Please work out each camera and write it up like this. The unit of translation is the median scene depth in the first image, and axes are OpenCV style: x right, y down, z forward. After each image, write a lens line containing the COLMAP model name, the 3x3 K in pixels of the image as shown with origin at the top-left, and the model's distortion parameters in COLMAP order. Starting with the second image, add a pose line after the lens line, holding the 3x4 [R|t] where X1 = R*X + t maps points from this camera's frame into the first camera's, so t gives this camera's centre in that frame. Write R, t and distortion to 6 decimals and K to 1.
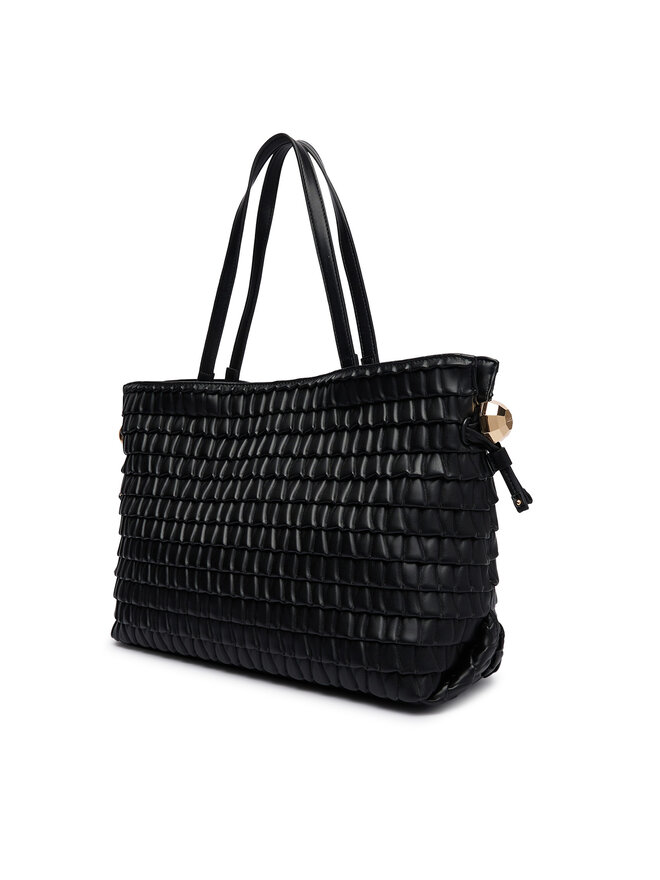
lens RADIAL K [[860.8, 0, 330.9], [0, 860.8, 418.1], [0, 0, 1]] dist [-0.008788, 0.000000]
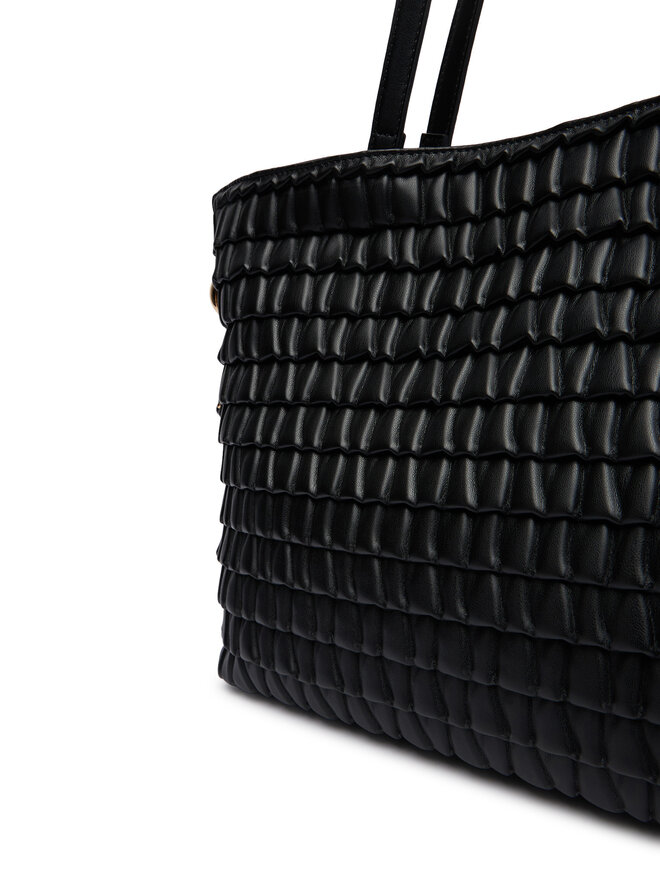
lens RADIAL K [[701.3, 0, 330.1], [0, 701.3, 442.8], [0, 0, 1]] dist [-0.073799, 0.002212]
pose [[0.996247, -0.032426, -0.080253, -0.151545], [0.041392, 0.992765, 0.112713, 0.069942], [0.076017, -0.115612, 0.990381, 0.611775]]
